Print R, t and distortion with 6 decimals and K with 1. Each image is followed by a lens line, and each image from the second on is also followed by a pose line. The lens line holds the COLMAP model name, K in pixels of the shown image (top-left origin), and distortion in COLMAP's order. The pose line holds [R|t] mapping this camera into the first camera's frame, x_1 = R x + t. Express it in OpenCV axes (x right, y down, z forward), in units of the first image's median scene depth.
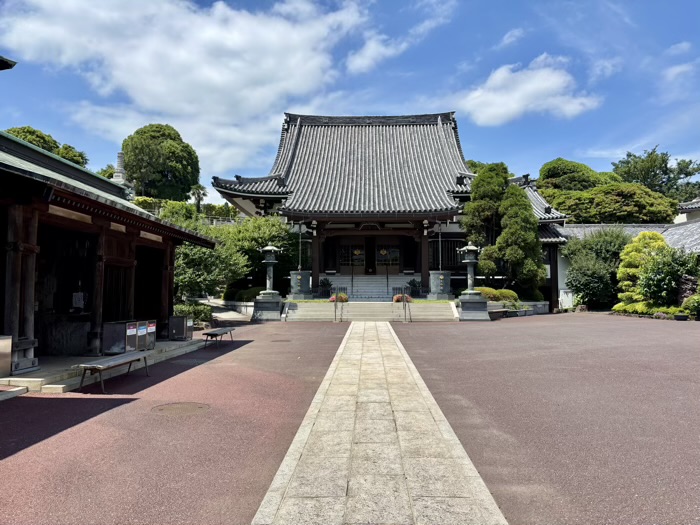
lens RADIAL K [[522.2, 0, 356.7], [0, 522.2, 271.0], [0, 0, 1]] dist [0.050175, -0.058795]
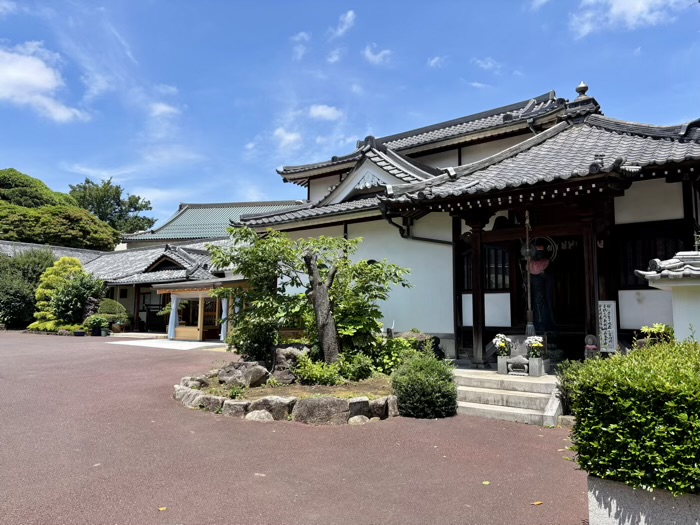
lens RADIAL K [[522.2, 0, 355.9], [0, 522.2, 257.6], [0, 0, 1]] dist [0.050175, -0.058795]
pose [[0.593953, 0.097831, 0.798529, 0.020036], [-0.048120, 0.995122, -0.086124, -0.006934], [-0.803059, 0.012728, 0.595763, -0.150573]]
